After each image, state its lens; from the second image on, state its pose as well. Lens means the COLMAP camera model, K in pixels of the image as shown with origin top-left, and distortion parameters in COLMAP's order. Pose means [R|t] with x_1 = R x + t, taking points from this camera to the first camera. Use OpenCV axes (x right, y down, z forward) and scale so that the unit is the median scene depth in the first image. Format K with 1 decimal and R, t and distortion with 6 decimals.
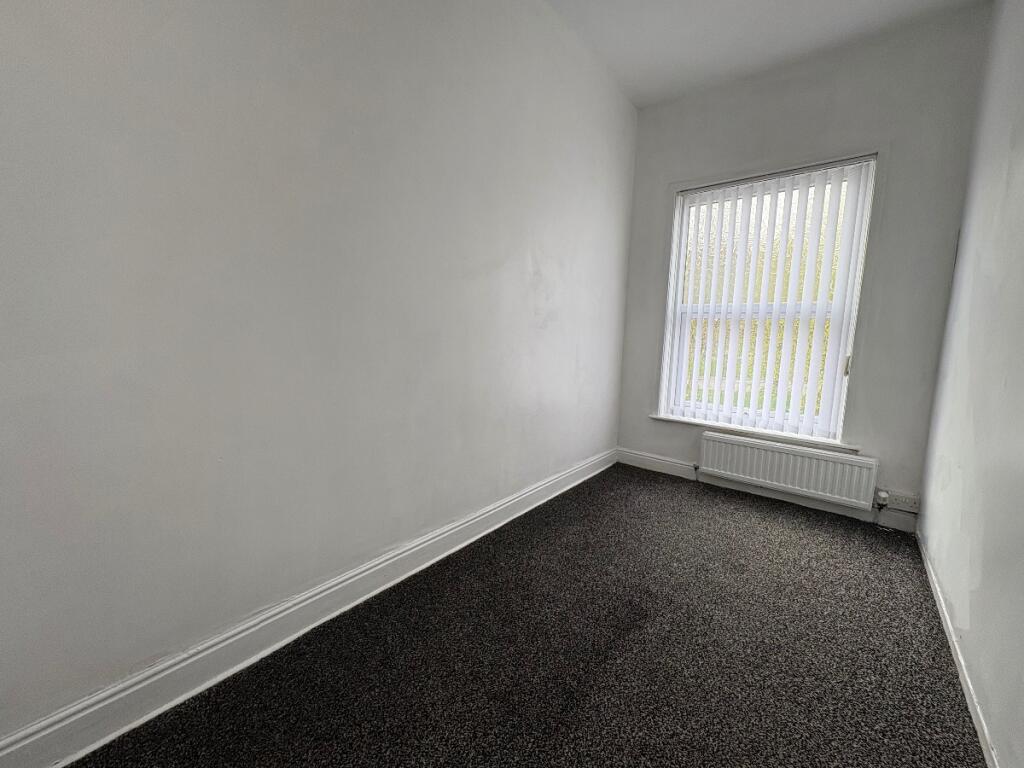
lens RADIAL K [[407.8, 0, 512.0], [0, 407.8, 384.0], [0, 0, 1]] dist [-0.000407, 0.000133]
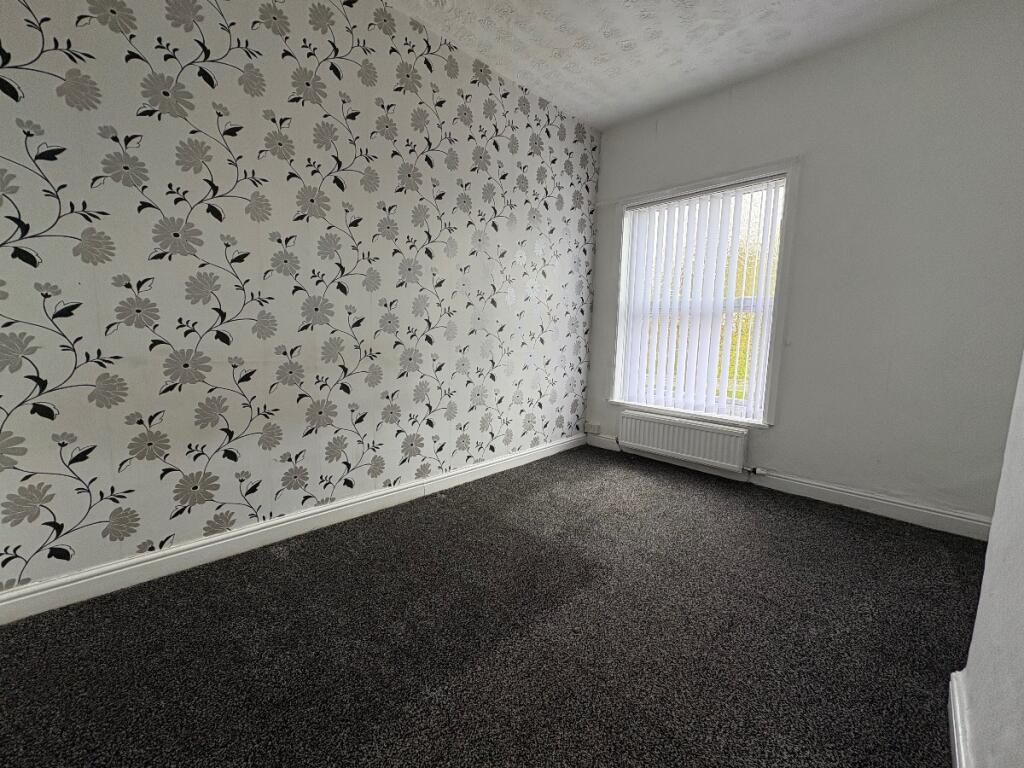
lens RADIAL K [[405.4, 0, 514.9], [0, 405.4, 370.2], [0, 0, 1]] dist [-0.000325, 0.000026]
pose [[0.995987, -0.004090, -0.089401, 0.213253], [0.001875, 0.999689, -0.024851, 0.022915], [0.089475, 0.024584, 0.995686, -0.179410]]
